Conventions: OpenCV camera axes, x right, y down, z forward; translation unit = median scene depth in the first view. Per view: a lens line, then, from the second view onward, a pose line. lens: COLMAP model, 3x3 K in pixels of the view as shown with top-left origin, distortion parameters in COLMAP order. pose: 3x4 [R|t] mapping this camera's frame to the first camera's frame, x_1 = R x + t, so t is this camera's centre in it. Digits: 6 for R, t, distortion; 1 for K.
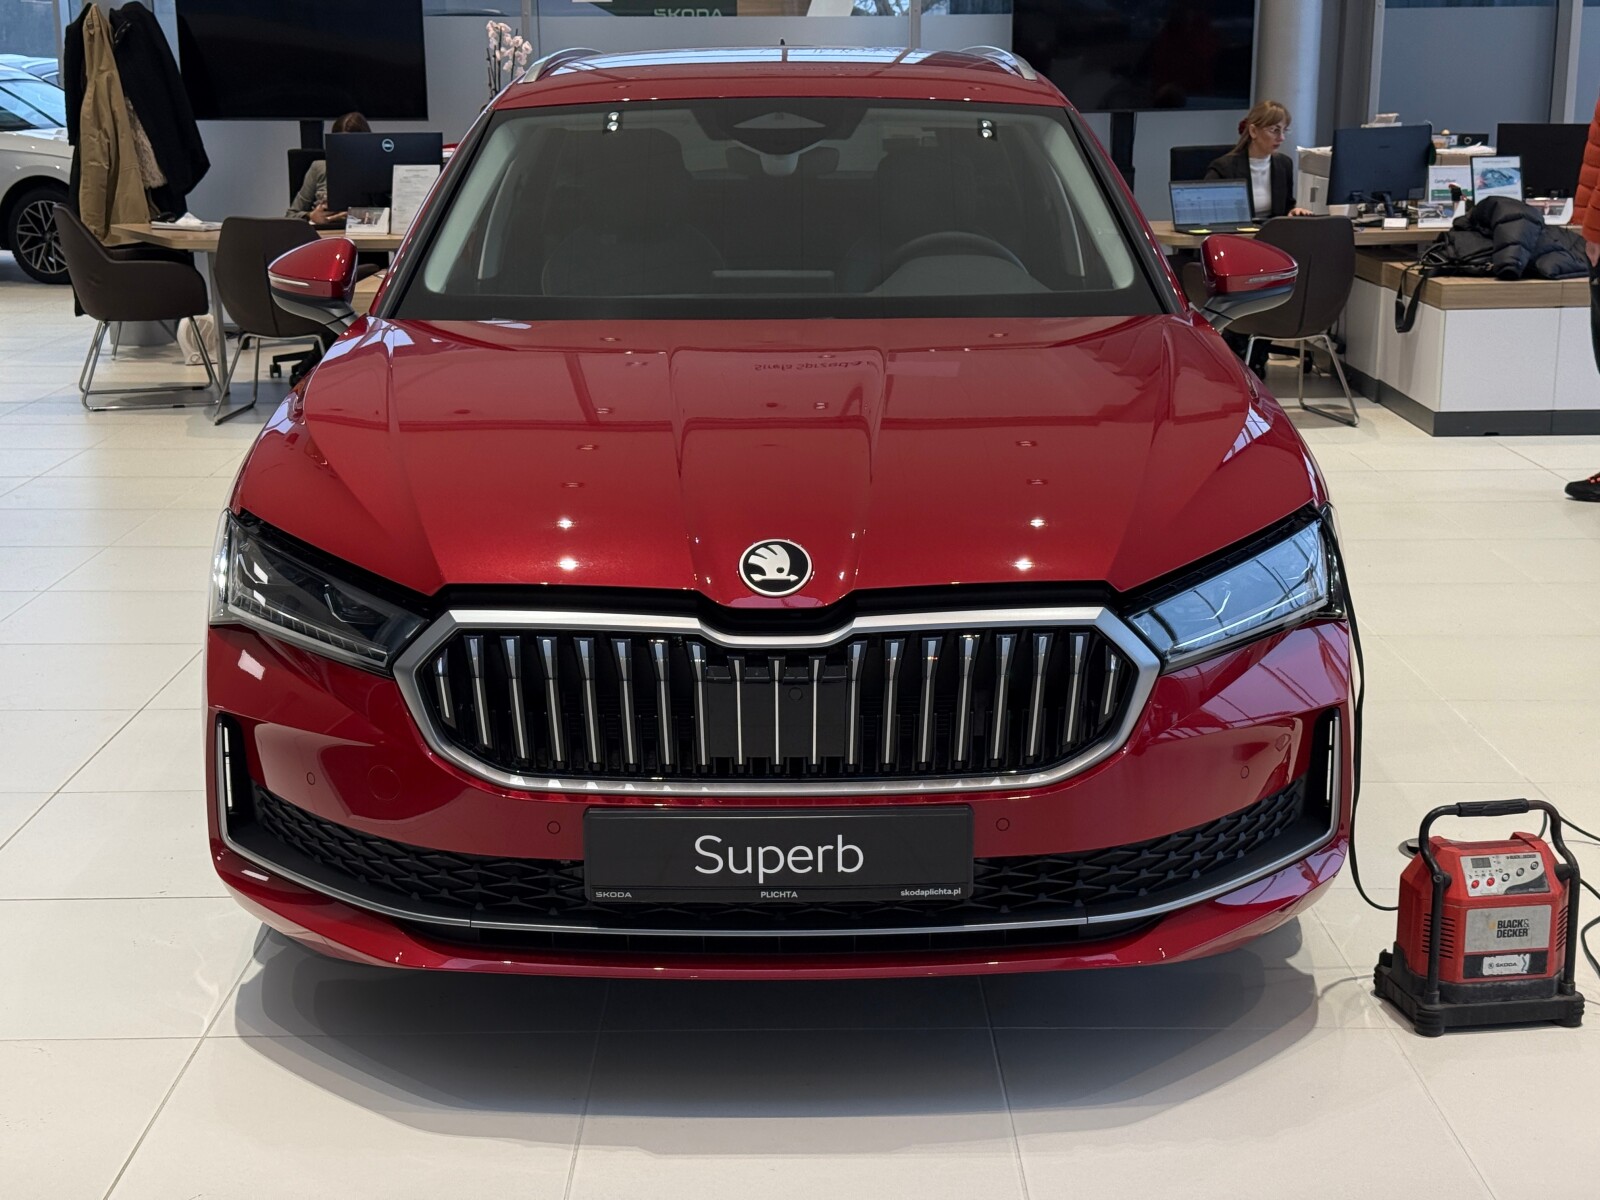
lens RADIAL K [[2262.6, 0, 788.3], [0, 2262.6, 604.1], [0, 0, 1]] dist [0.118095, 0.000000]
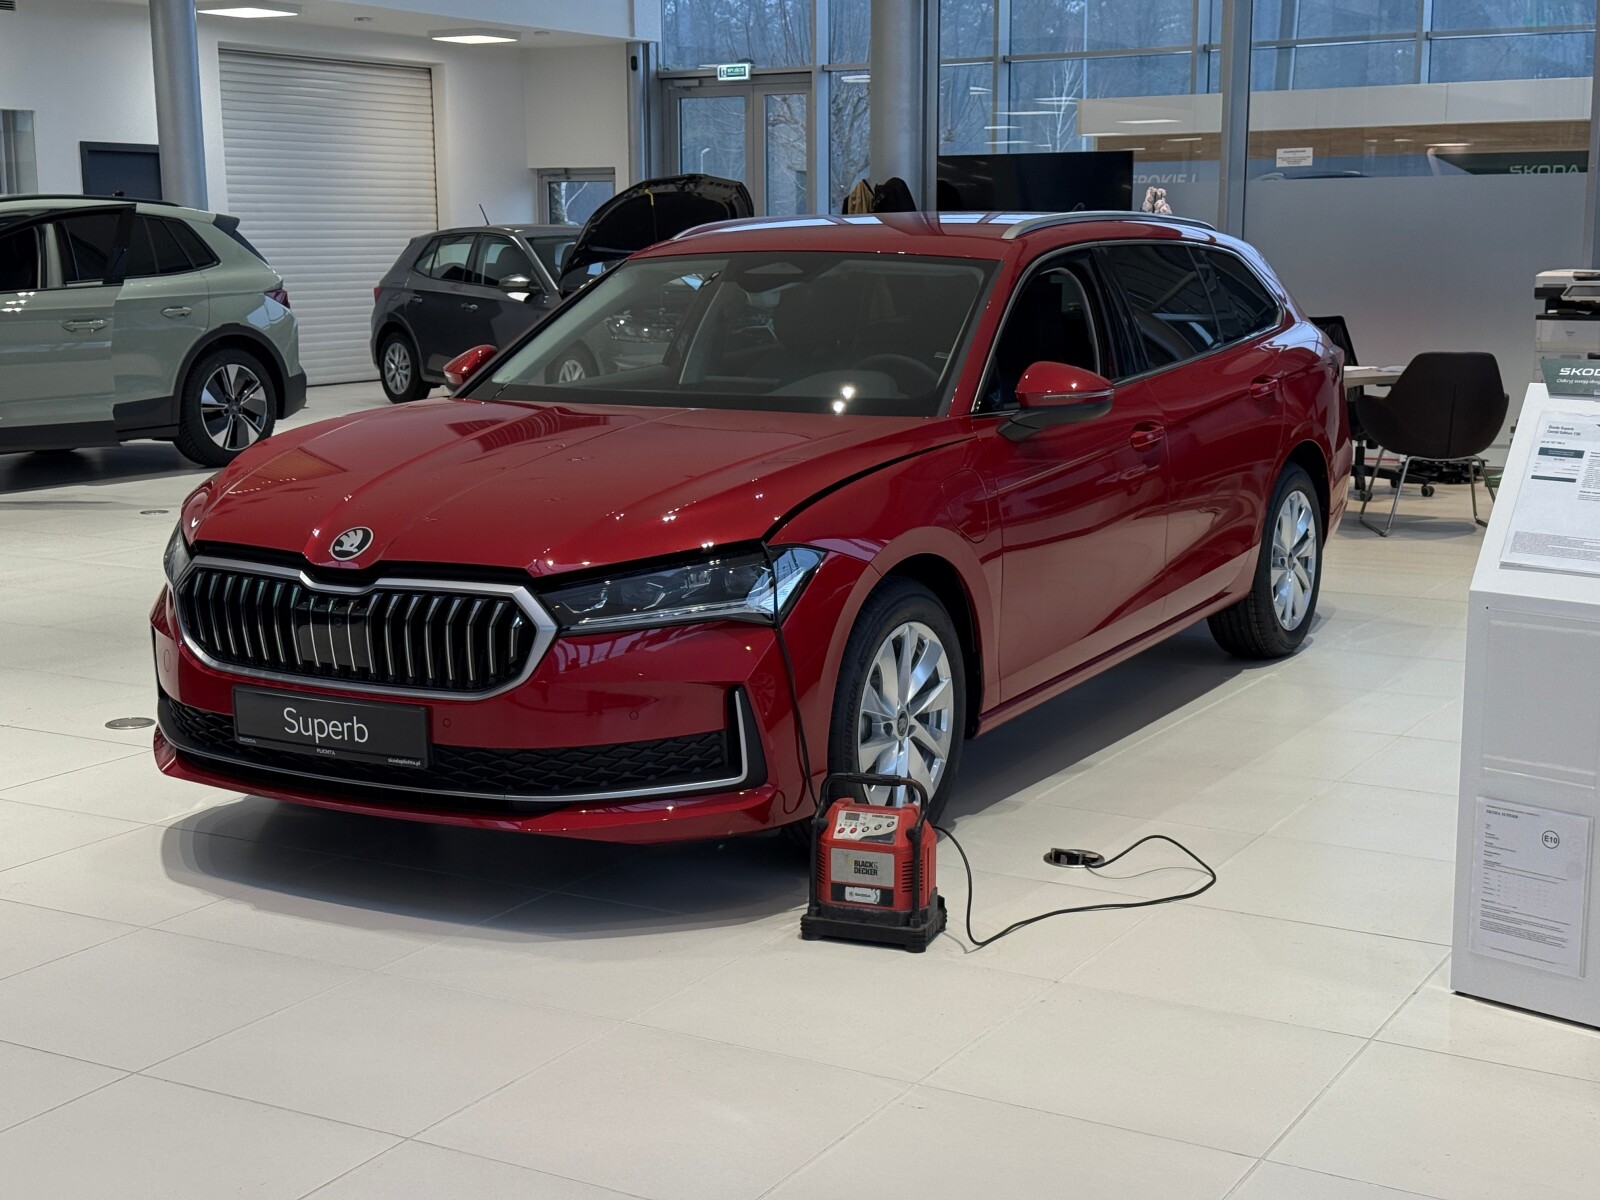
lens RADIAL K [[2262.6, 0, 800.5], [0, 2262.6, 609.5], [0, 0, 1]] dist [0.118095, 0.000000]
pose [[0.861381, 0.084764, -0.500836, 0.984997], [-0.116456, 0.992671, -0.032287, 0.040941], [0.494429, 0.086137, 0.864940, -0.186725]]
